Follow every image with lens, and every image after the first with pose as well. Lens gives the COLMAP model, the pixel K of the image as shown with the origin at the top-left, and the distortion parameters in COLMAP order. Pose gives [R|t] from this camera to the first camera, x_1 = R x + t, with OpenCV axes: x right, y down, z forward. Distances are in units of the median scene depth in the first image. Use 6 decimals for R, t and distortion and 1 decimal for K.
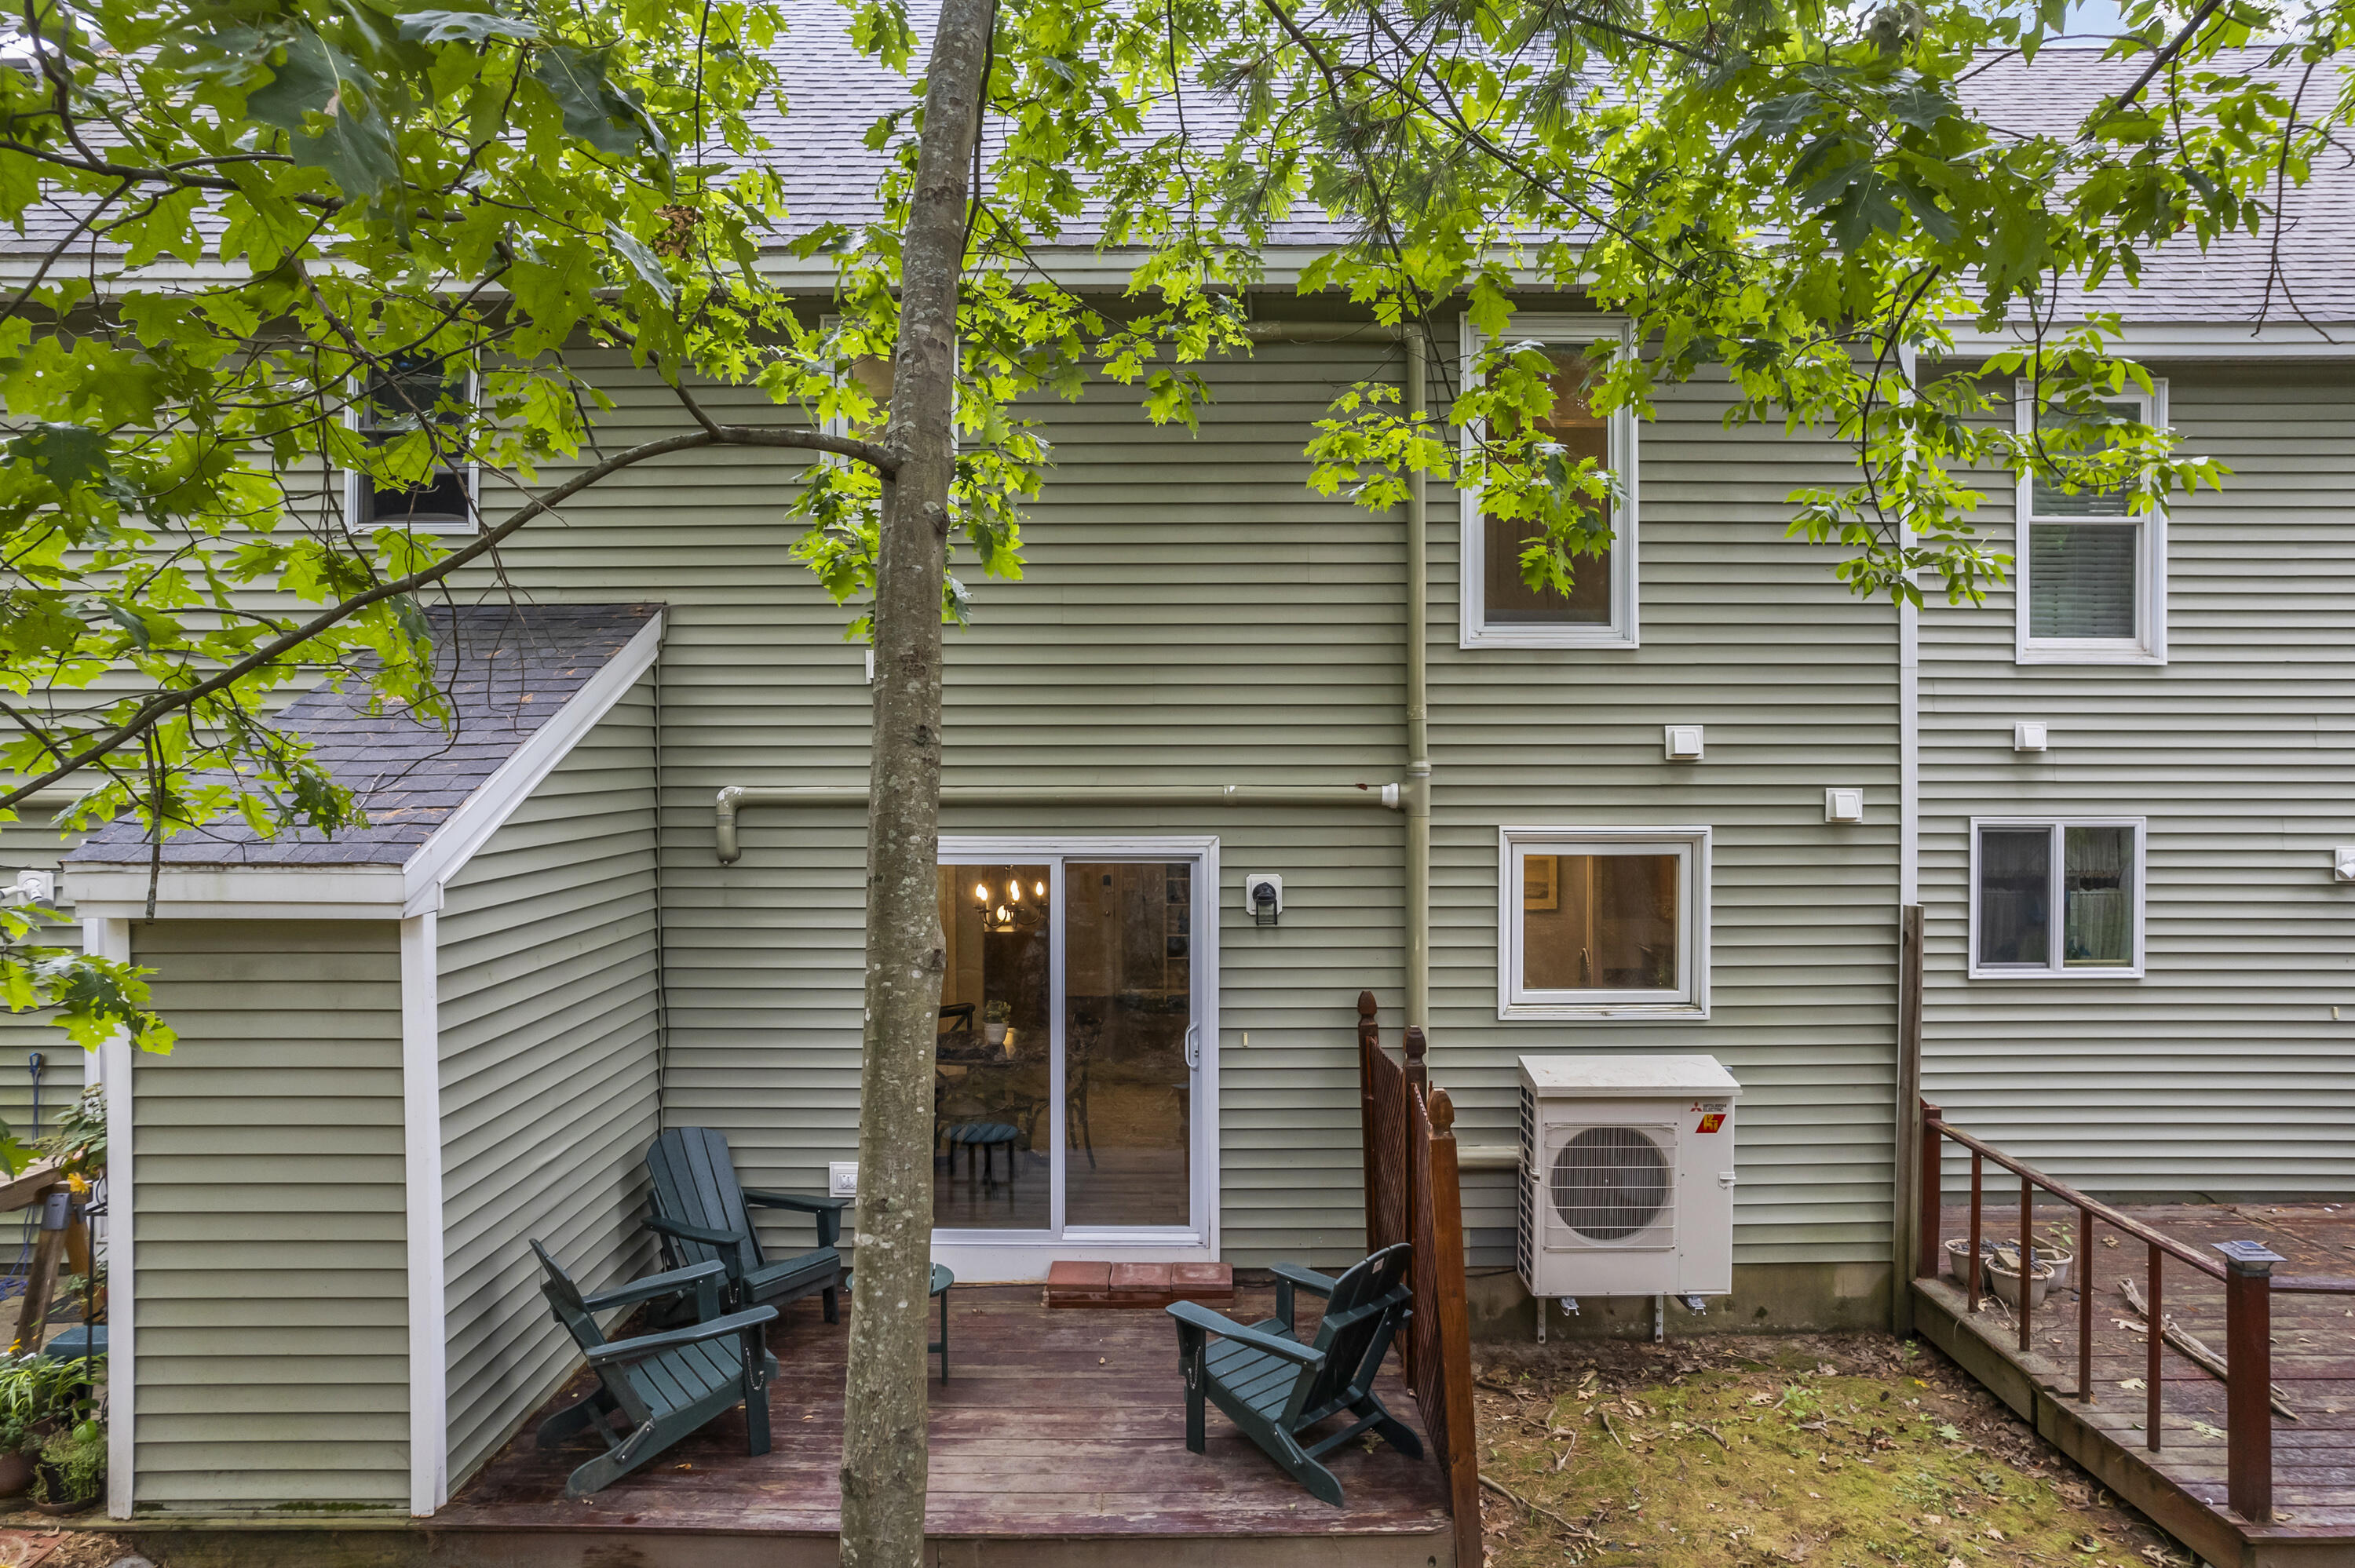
lens RADIAL K [[1584.2, 0, 1151.3], [0, 1584.2, 775.8], [0, 0, 1]] dist [-0.057225, 0.041864]
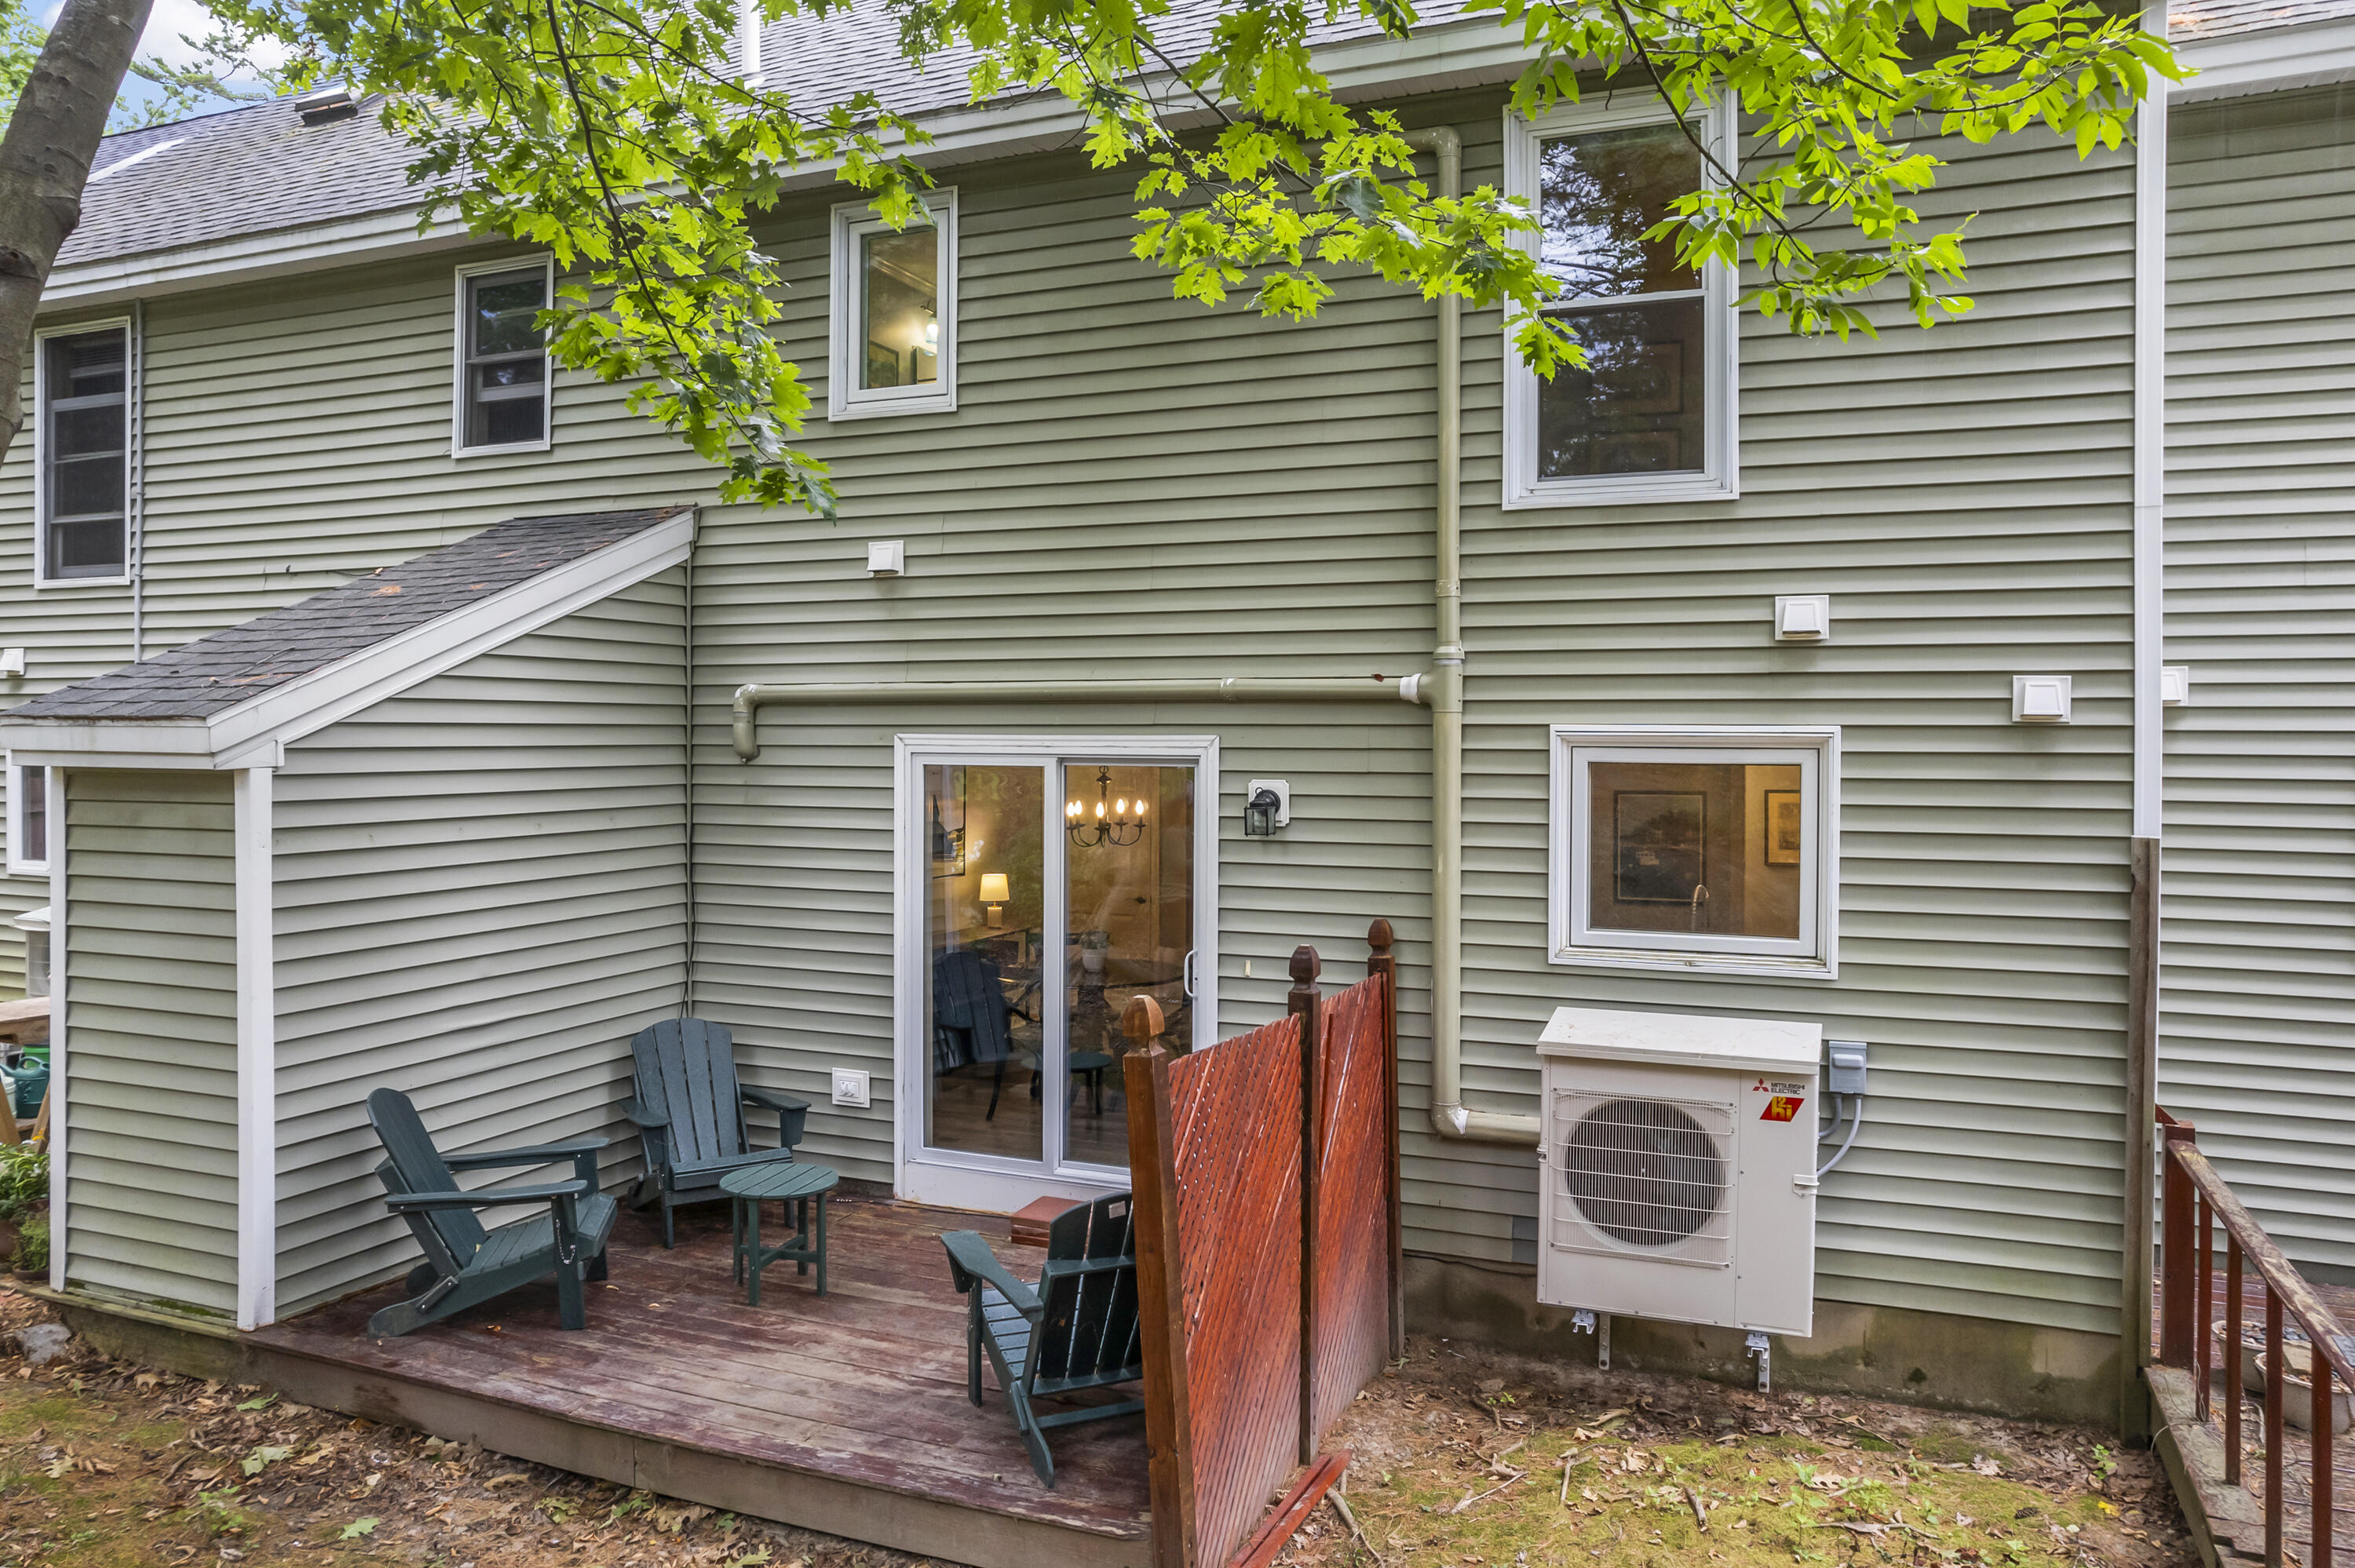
lens RADIAL K [[1584.2, 0, 1096.6], [0, 1584.2, 752.2], [0, 0, 1]] dist [-0.057225, 0.041864]
pose [[0.919522, 0.006556, -0.392985, 0.331738], [-0.008466, 0.999959, -0.003126, 0.051231], [0.392948, 0.006201, 0.919540, 0.162595]]
